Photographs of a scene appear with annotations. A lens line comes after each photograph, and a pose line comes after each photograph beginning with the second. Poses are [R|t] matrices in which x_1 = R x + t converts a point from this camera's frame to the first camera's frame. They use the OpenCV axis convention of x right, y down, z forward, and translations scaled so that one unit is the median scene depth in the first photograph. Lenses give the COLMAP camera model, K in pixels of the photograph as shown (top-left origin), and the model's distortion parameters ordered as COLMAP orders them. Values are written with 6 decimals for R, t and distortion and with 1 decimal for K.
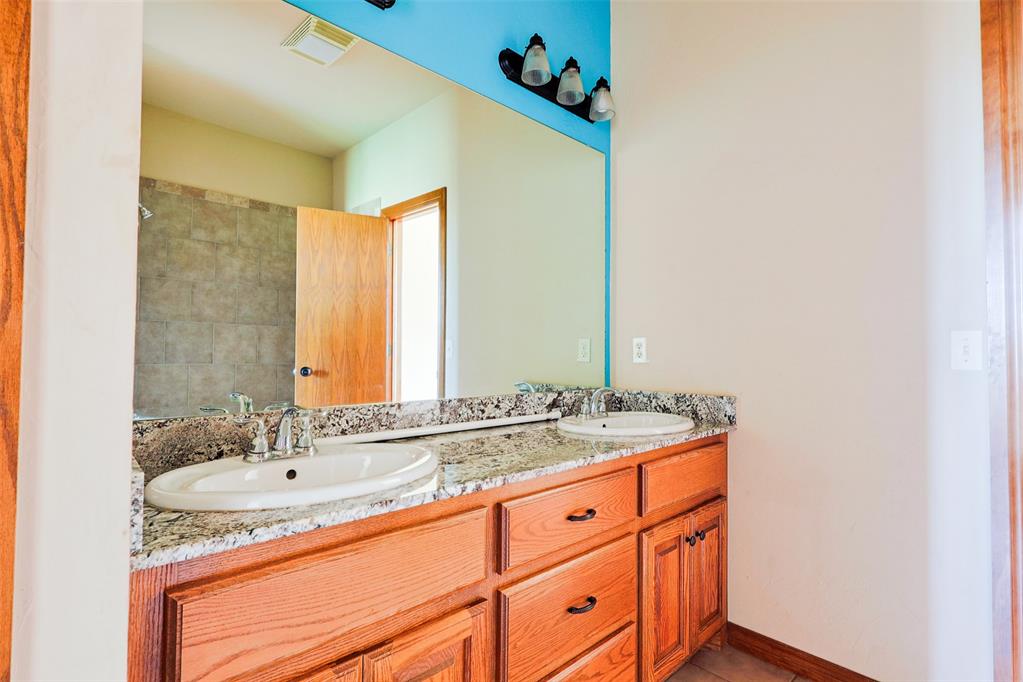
lens RADIAL K [[503.1, 0, 510.7], [0, 503.1, 336.9], [0, 0, 1]] dist [-0.003197, 0.001203]
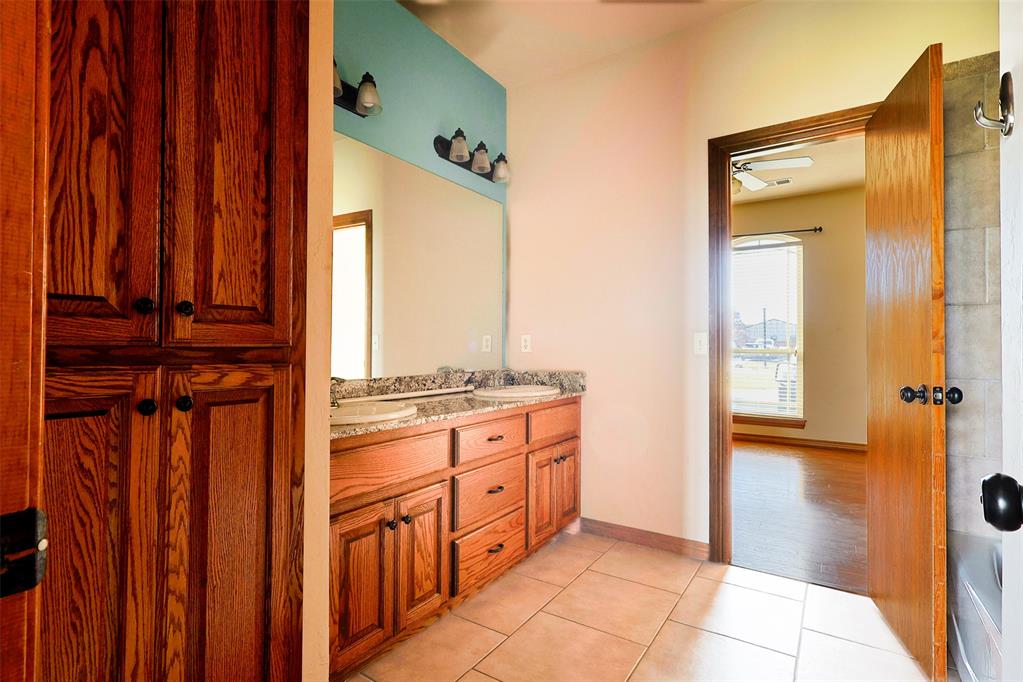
lens RADIAL K [[503.1, 0, 509.9], [0, 503.1, 342.3], [0, 0, 1]] dist [-0.003197, 0.001203]
pose [[0.973709, -0.001751, 0.227788, -0.150509], [-0.003769, 0.999710, 0.023799, -0.014028], [-0.227764, -0.024032, 0.973420, -0.506440]]
